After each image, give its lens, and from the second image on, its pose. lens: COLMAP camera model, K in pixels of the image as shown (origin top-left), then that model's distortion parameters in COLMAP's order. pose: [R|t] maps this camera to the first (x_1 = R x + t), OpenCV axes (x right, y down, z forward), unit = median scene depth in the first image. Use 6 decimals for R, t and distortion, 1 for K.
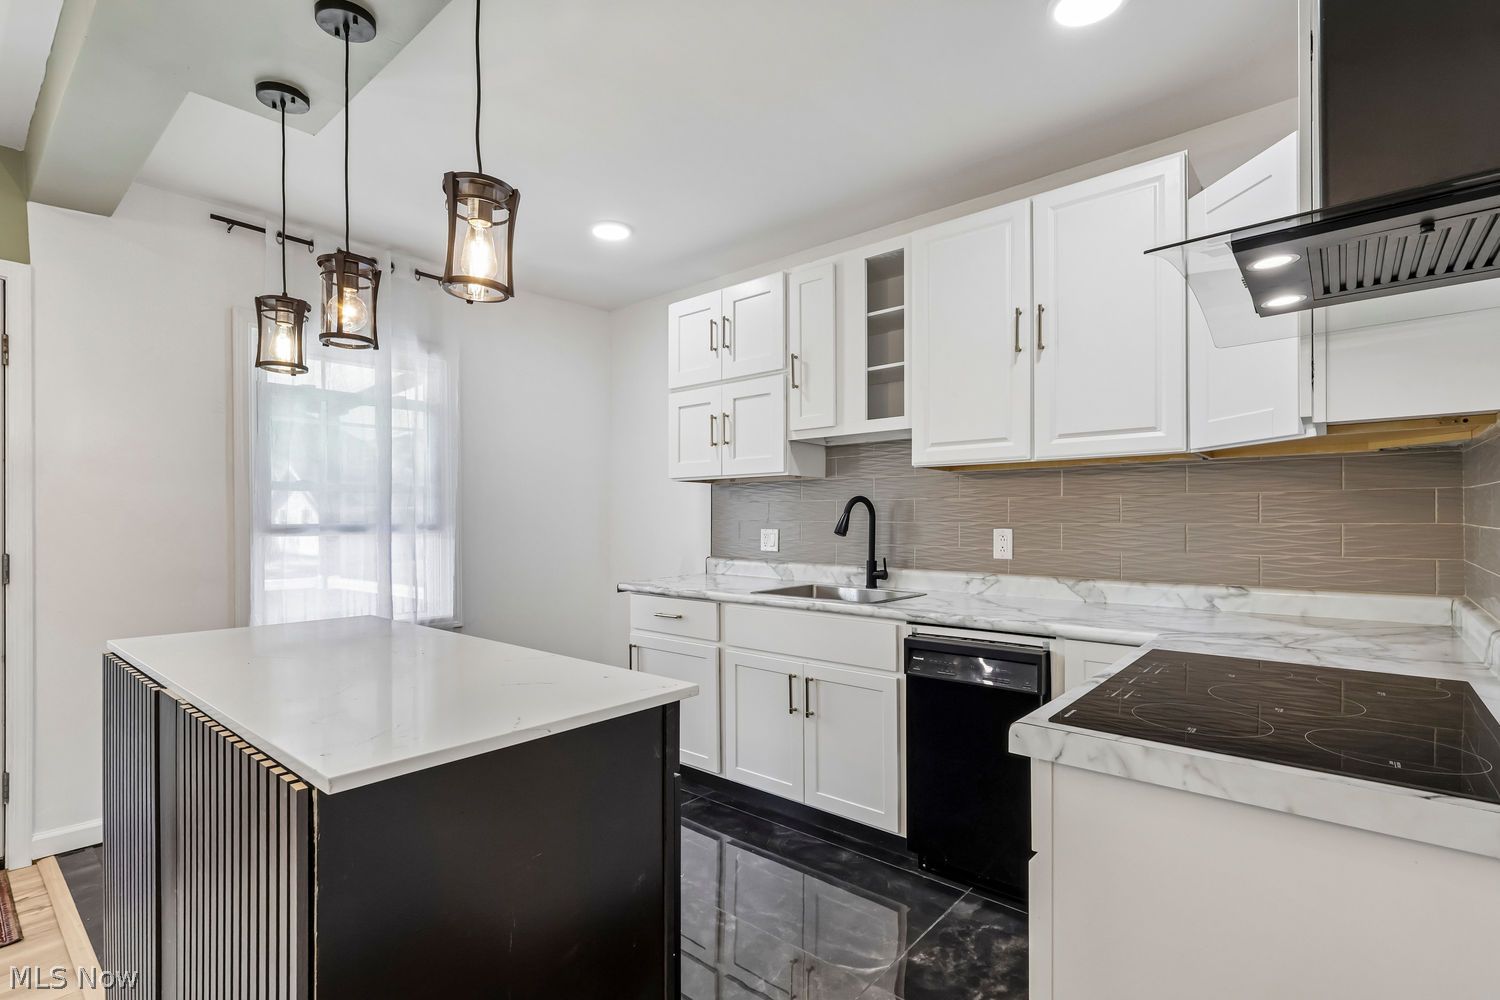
lens RADIAL K [[703.4, 0, 748.4], [0, 703.4, 522.9], [0, 0, 1]] dist [0.002641, 0.000352]
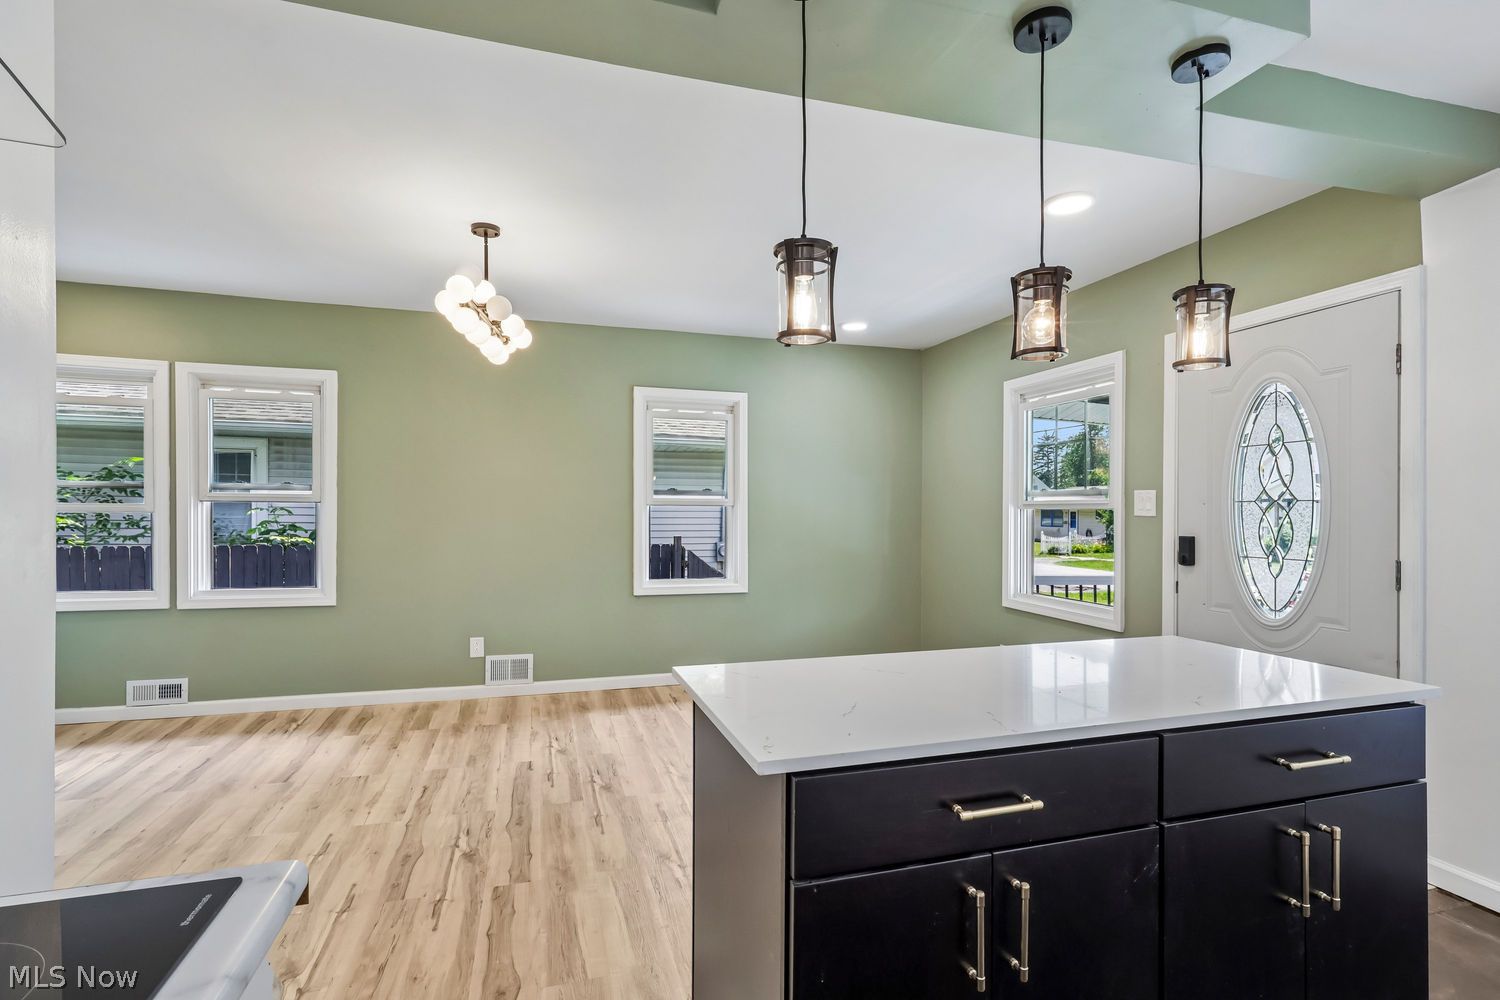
lens RADIAL K [[694.0, 0, 743.4], [0, 694.0, 504.2], [0, 0, 1]] dist [-0.002857, -0.000206]
pose [[-0.536121, -0.010817, -0.844072, 0.266936], [-0.006248, 0.999941, -0.008846, -0.015572], [0.844118, 0.000531, -0.536157, 0.636835]]
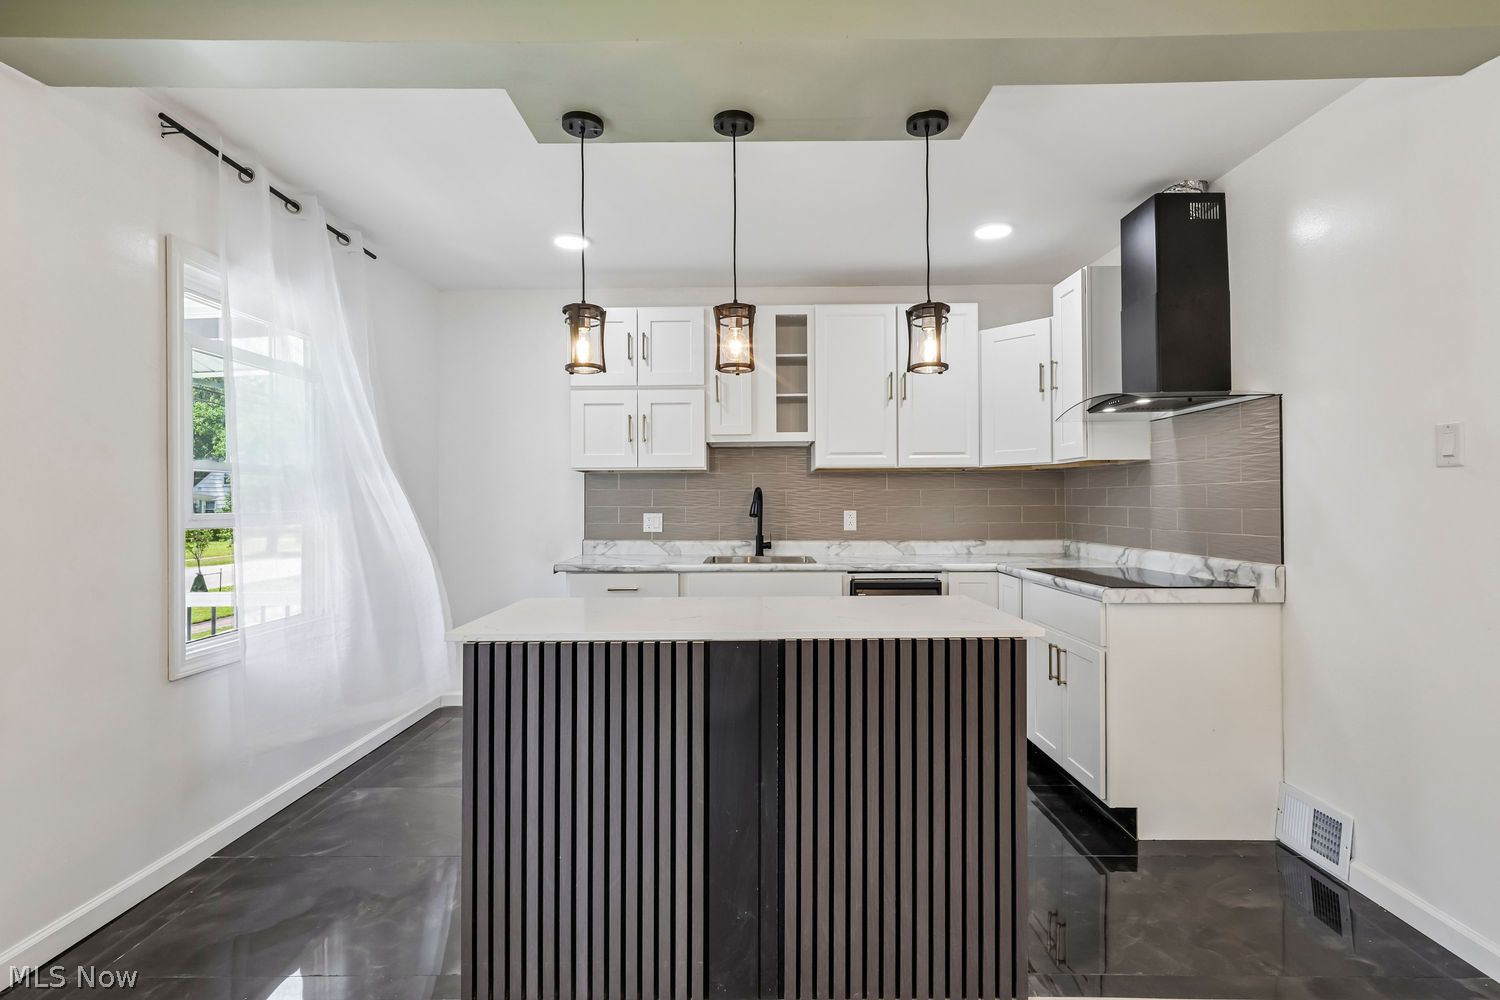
lens RADIAL K [[687.4, 0, 755.5], [0, 687.4, 502.9], [0, 0, 1]] dist [-0.000880, 0.000120]
pose [[0.770592, -0.000745, 0.637328, -0.723229], [0.007737, 0.999937, -0.008185, 0.002722], [-0.637282, 0.011238, 0.770549, -0.006257]]
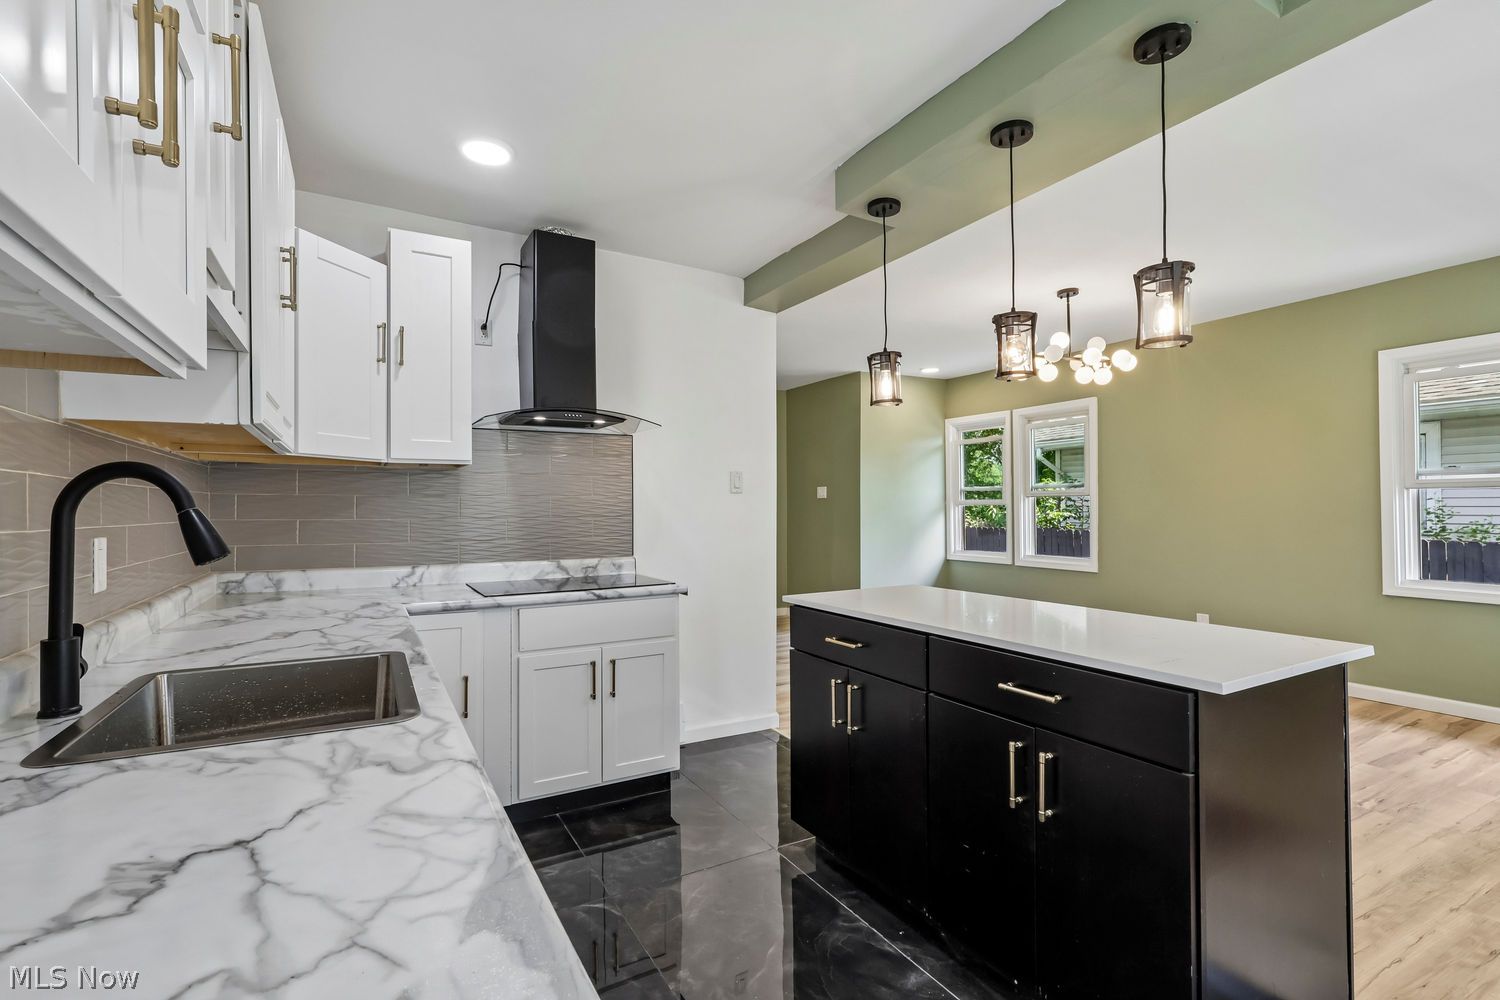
lens RADIAL K [[694.9, 0, 777.9], [0, 694.9, 504.2], [0, 0, 1]] dist [0.000551, 0.000061]
pose [[-0.950362, 0.012002, 0.310915, -0.294506], [0.011505, 0.999928, -0.003434, -0.005053], [-0.310934, 0.000314, -0.950431, 1.298348]]
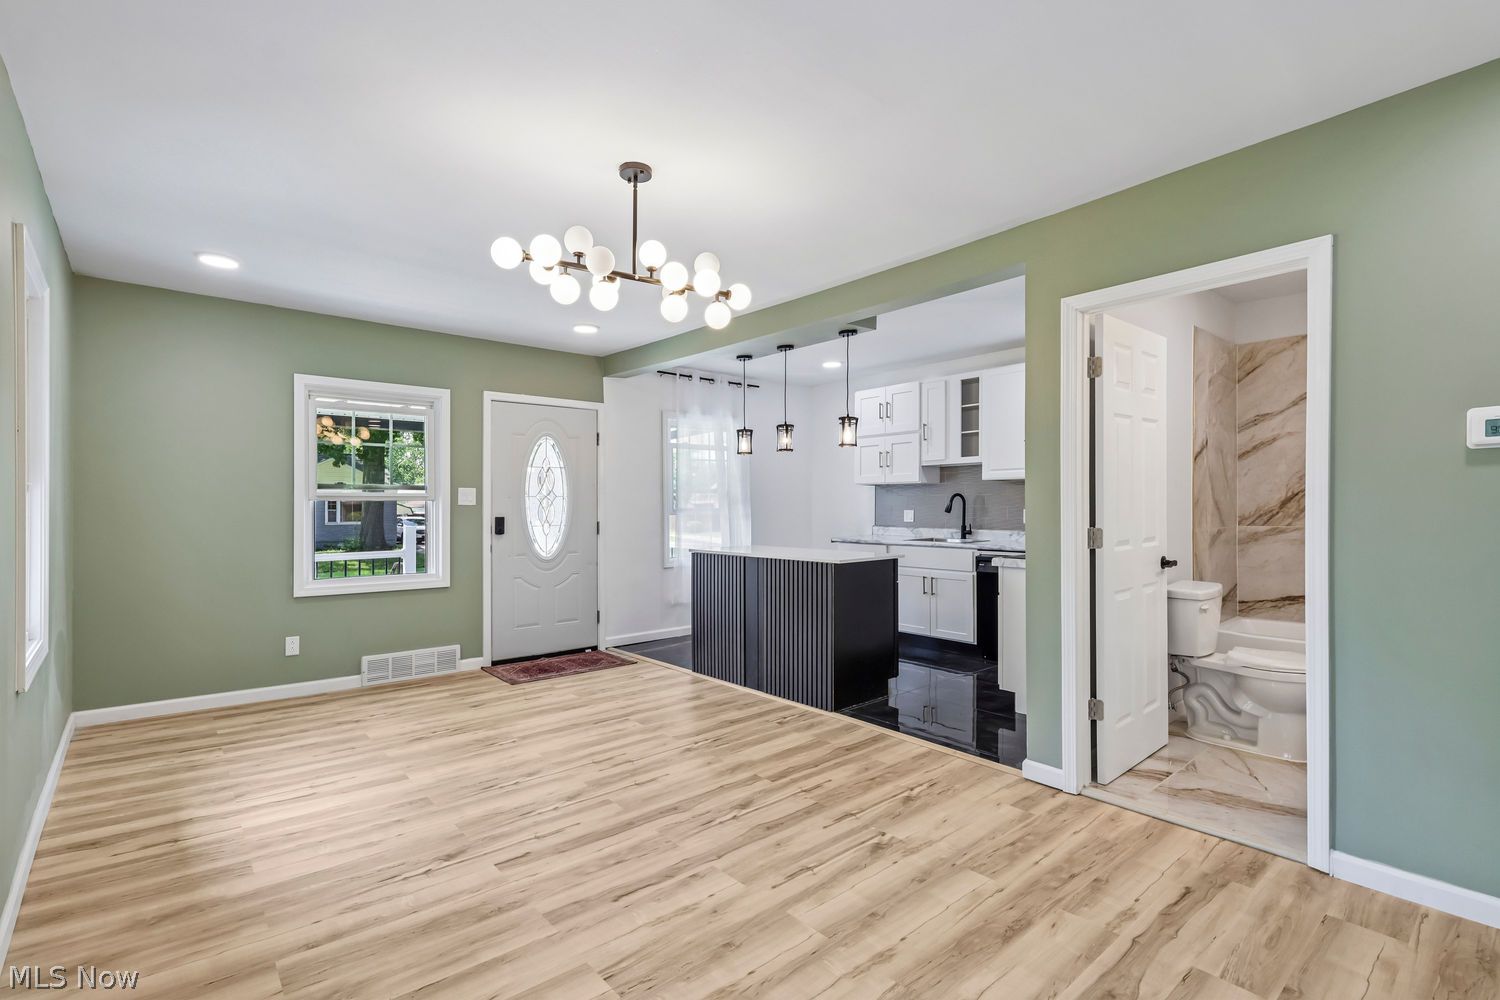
lens RADIAL K [[687.5, 0, 729.2], [0, 687.5, 520.6], [0, 0, 1]] dist [-0.014074, 0.000496]
pose [[0.984220, 0.000888, -0.176946, -0.148775], [0.003314, 0.999720, 0.023449, -0.009784], [0.176918, -0.023665, 0.983941, -1.134306]]
